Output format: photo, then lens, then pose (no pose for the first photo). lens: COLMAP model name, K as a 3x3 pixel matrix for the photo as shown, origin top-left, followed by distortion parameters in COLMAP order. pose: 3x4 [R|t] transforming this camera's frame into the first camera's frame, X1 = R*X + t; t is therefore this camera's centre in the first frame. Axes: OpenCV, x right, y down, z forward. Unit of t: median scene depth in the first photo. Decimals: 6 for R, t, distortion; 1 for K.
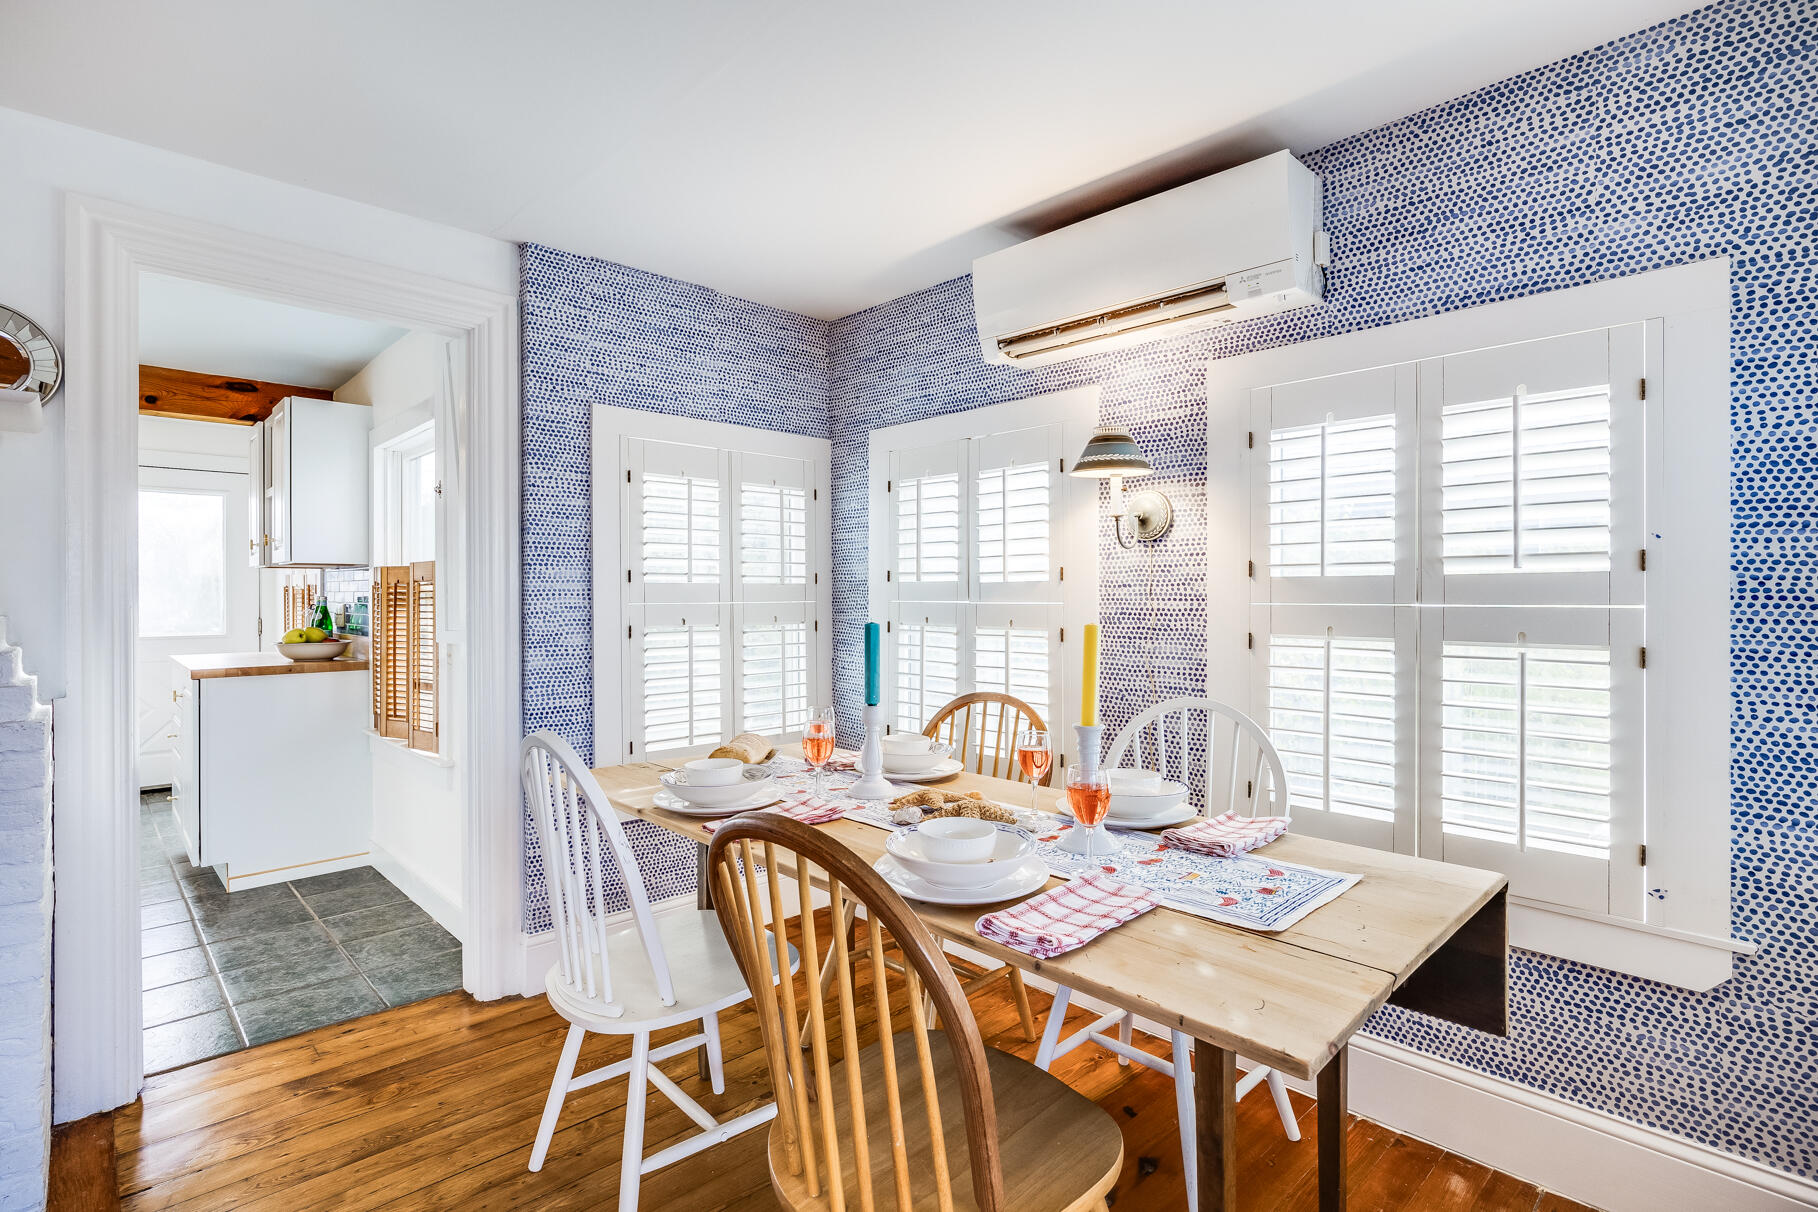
lens RADIAL K [[868.5, 0, 911.0], [0, 868.5, 596.2], [0, 0, 1]] dist [-0.000280, 0.000004]
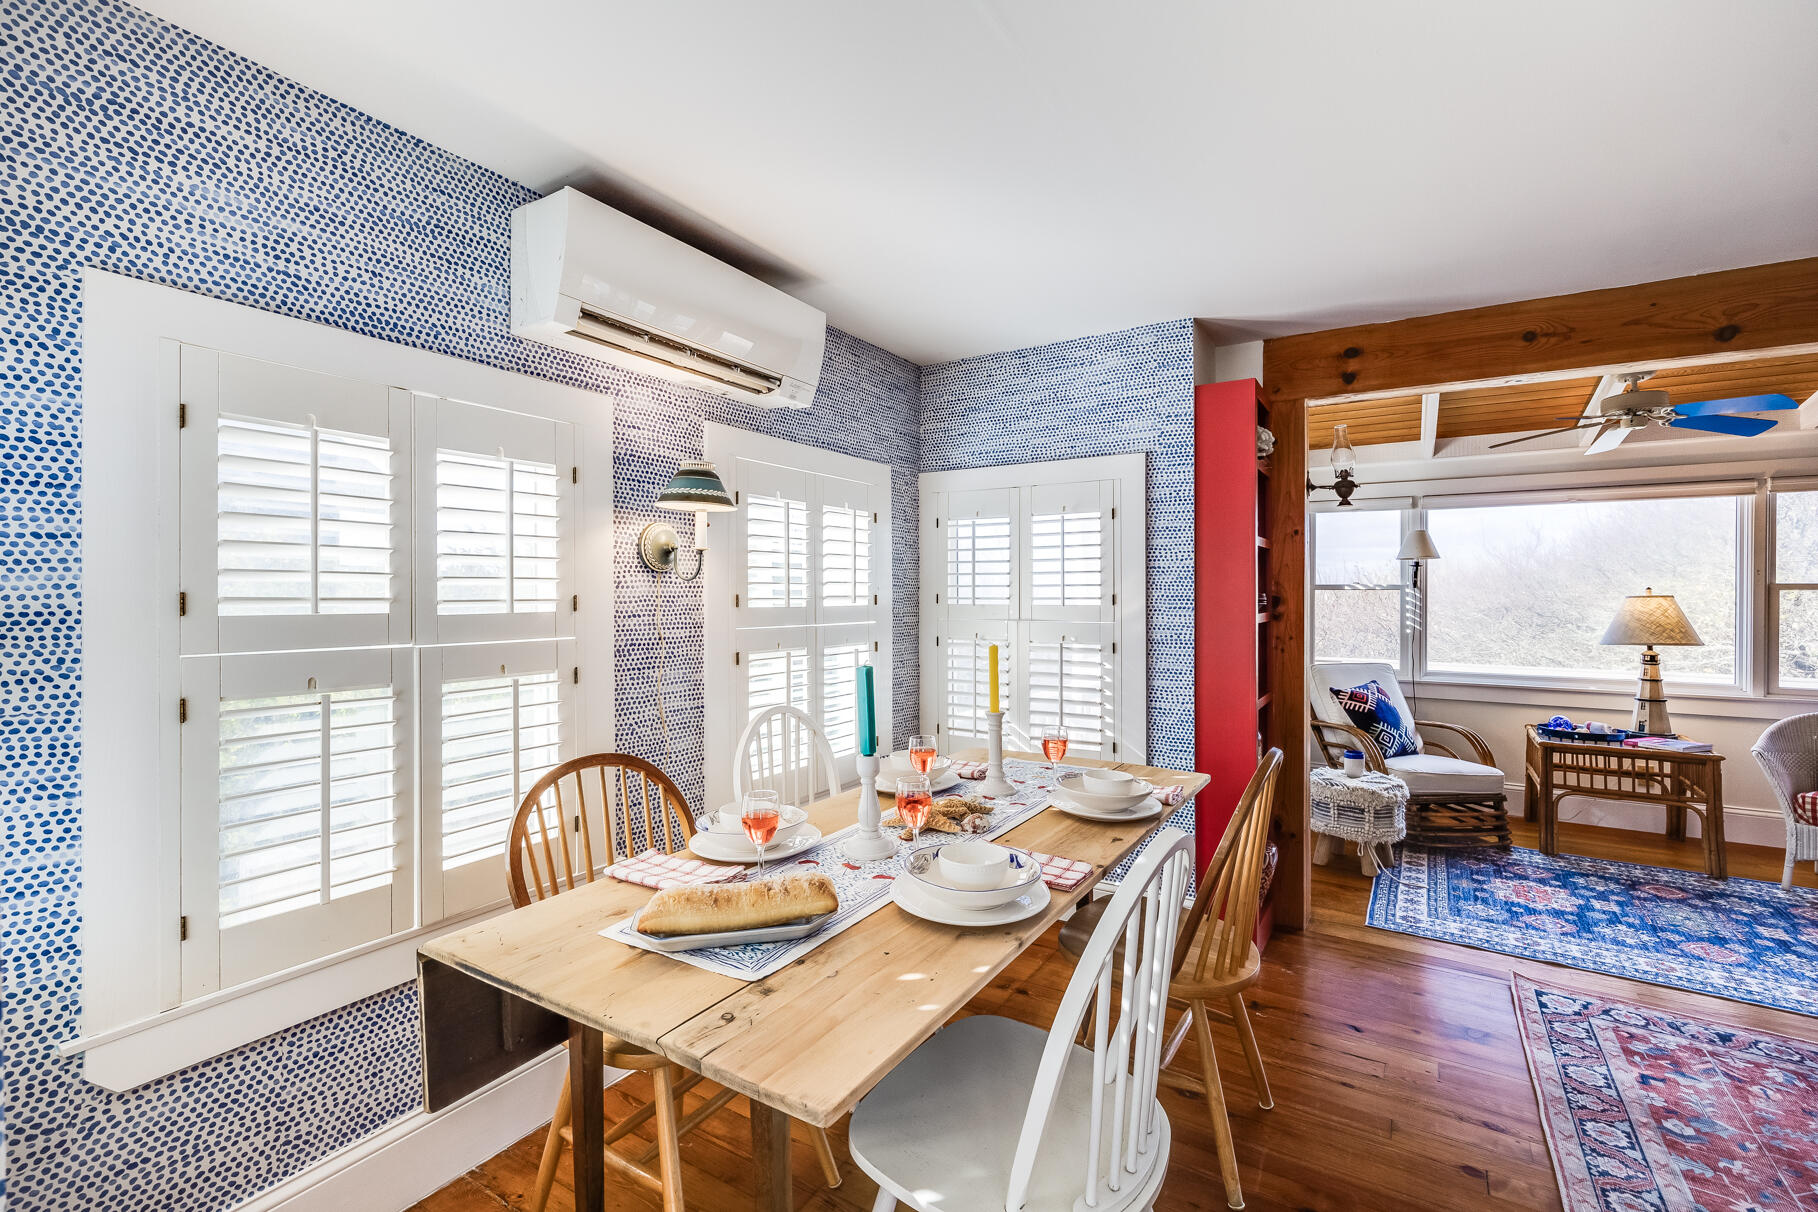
lens RADIAL K [[787.0, 0, 908.8], [0, 787.0, 602.7], [0, 0, 1]] dist [0.001694, 0.000129]
pose [[-0.224700, -0.006291, 0.974408, -0.702935], [0.001783, 0.999975, 0.006867, -0.033475], [-0.974426, 0.003280, -0.224683, 0.929943]]
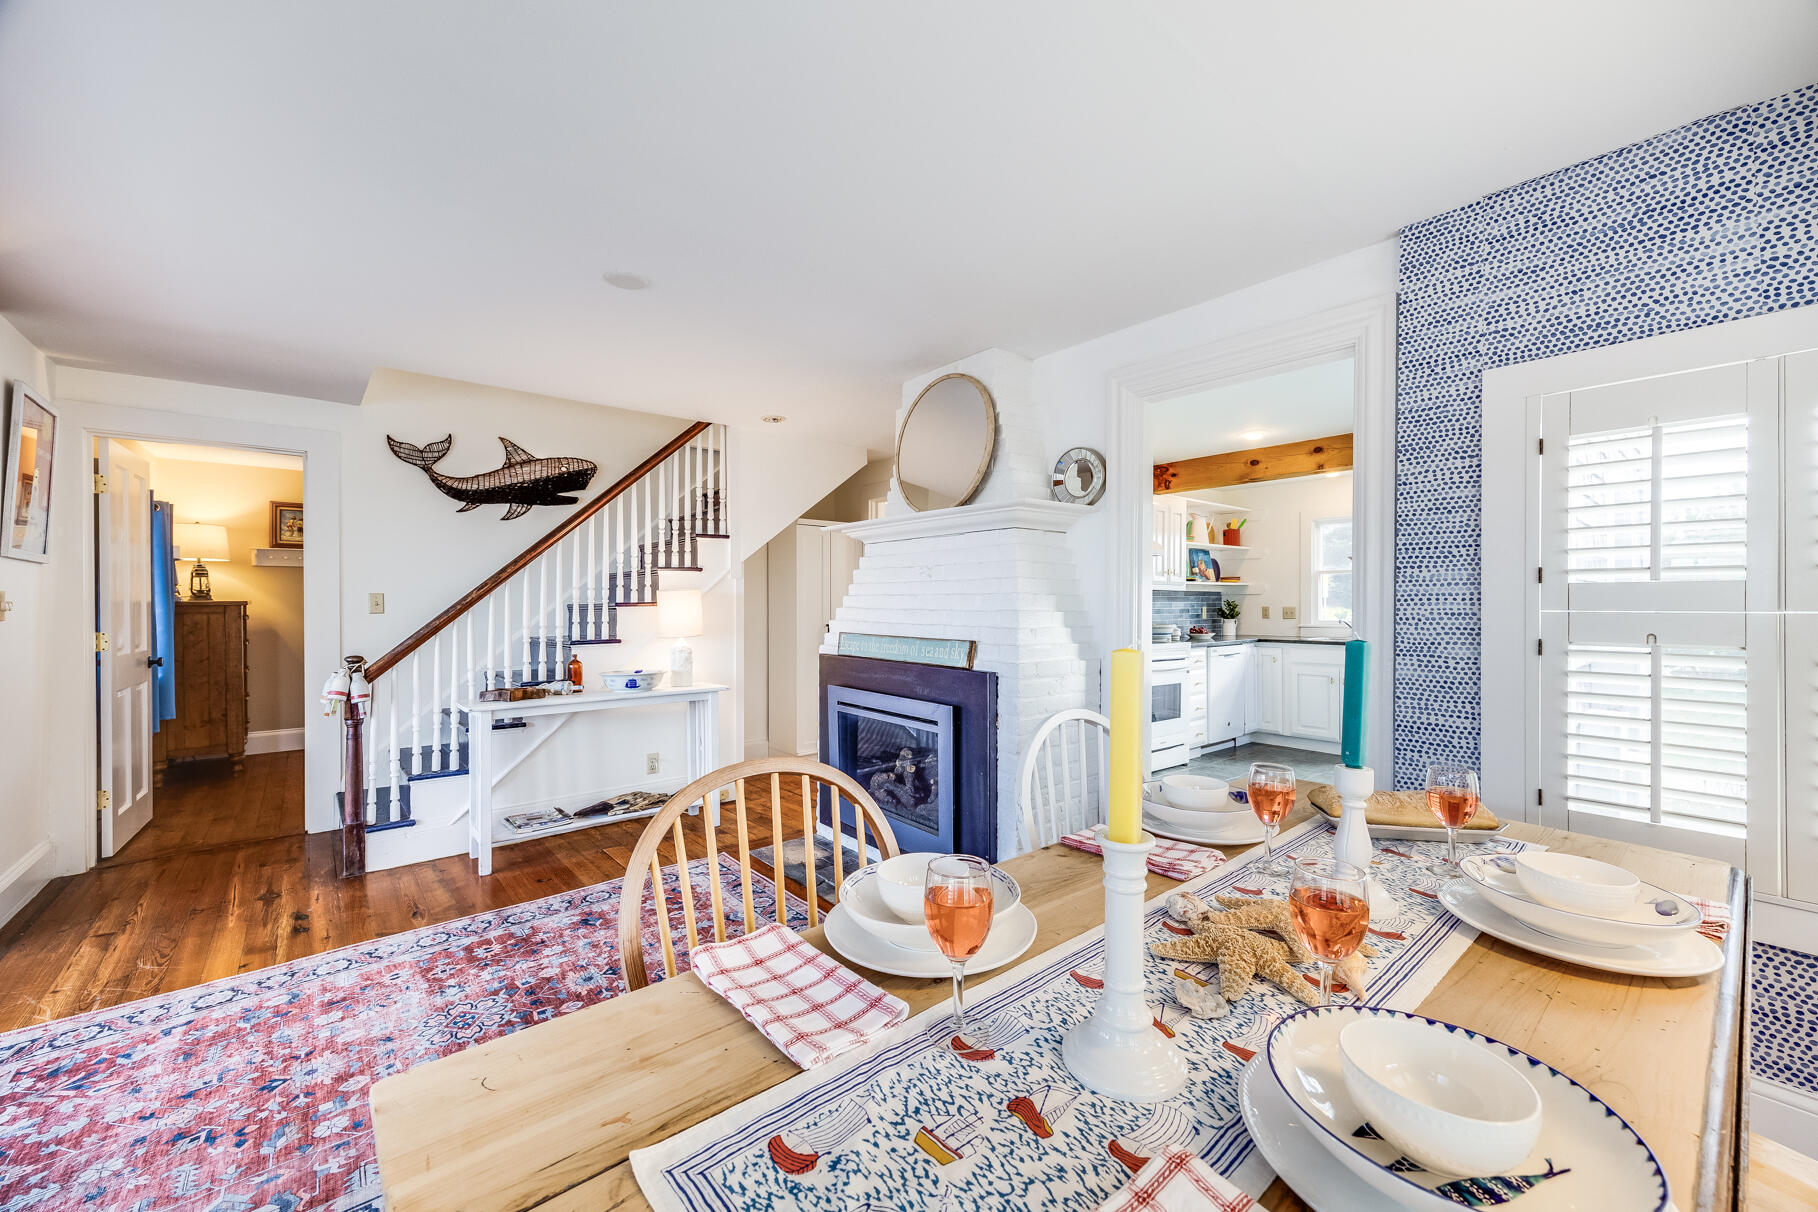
lens RADIAL K [[711.9, 0, 912.3], [0, 711.9, 606.0], [0, 0, 1]] dist [0.000513, -0.000137]
pose [[-0.066297, 0.005679, -0.997784, 0.414607], [-0.000345, 0.999984, 0.005715, 0.000970], [0.997800, 0.000723, -0.066294, 0.572413]]
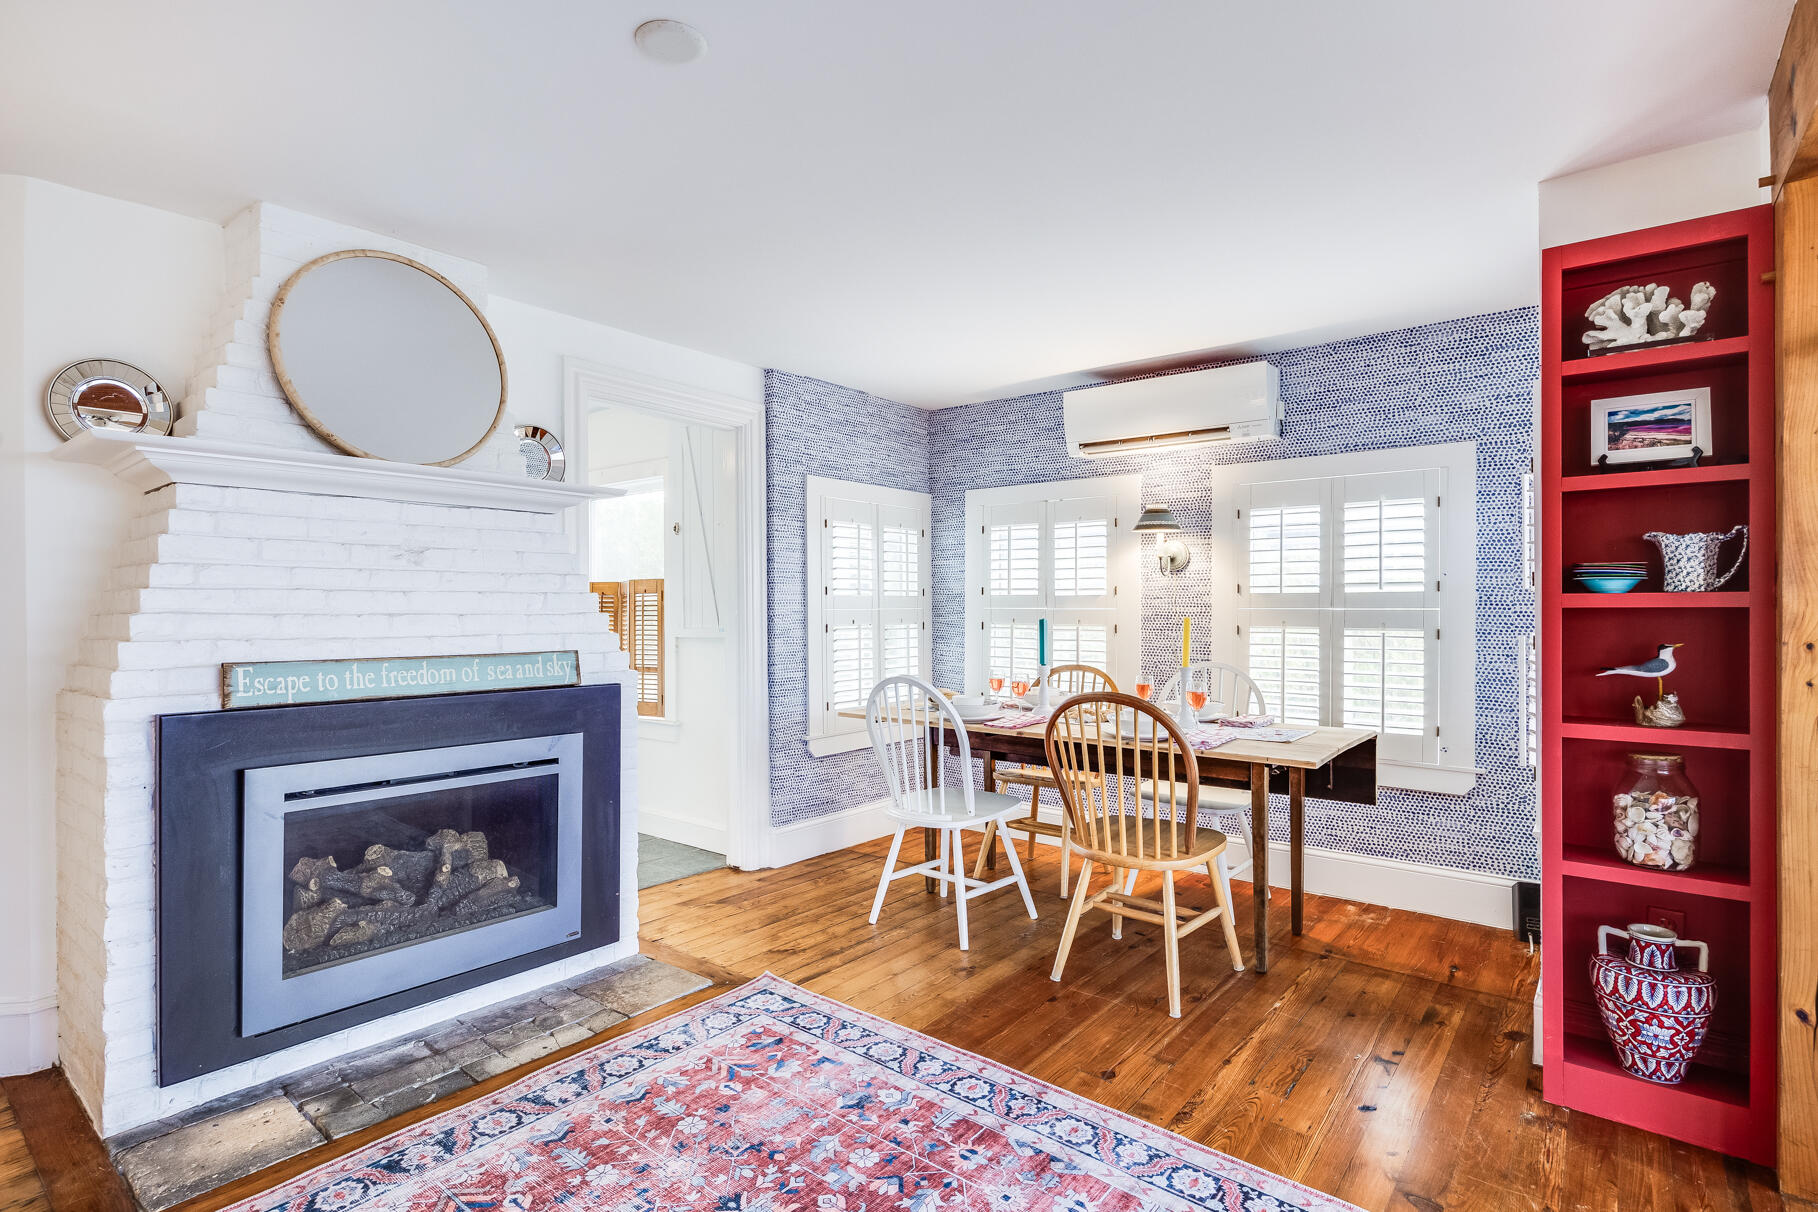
lens RADIAL K [[880.6, 0, 912.4], [0, 880.6, 613.5], [0, 0, 1]] dist [-0.003077, -0.001011]
pose [[0.992023, -0.000237, 0.126060, -0.437286], [-0.000646, 0.999976, 0.006957, 0.006272], [-0.126059, -0.006983, 0.991998, -0.608368]]
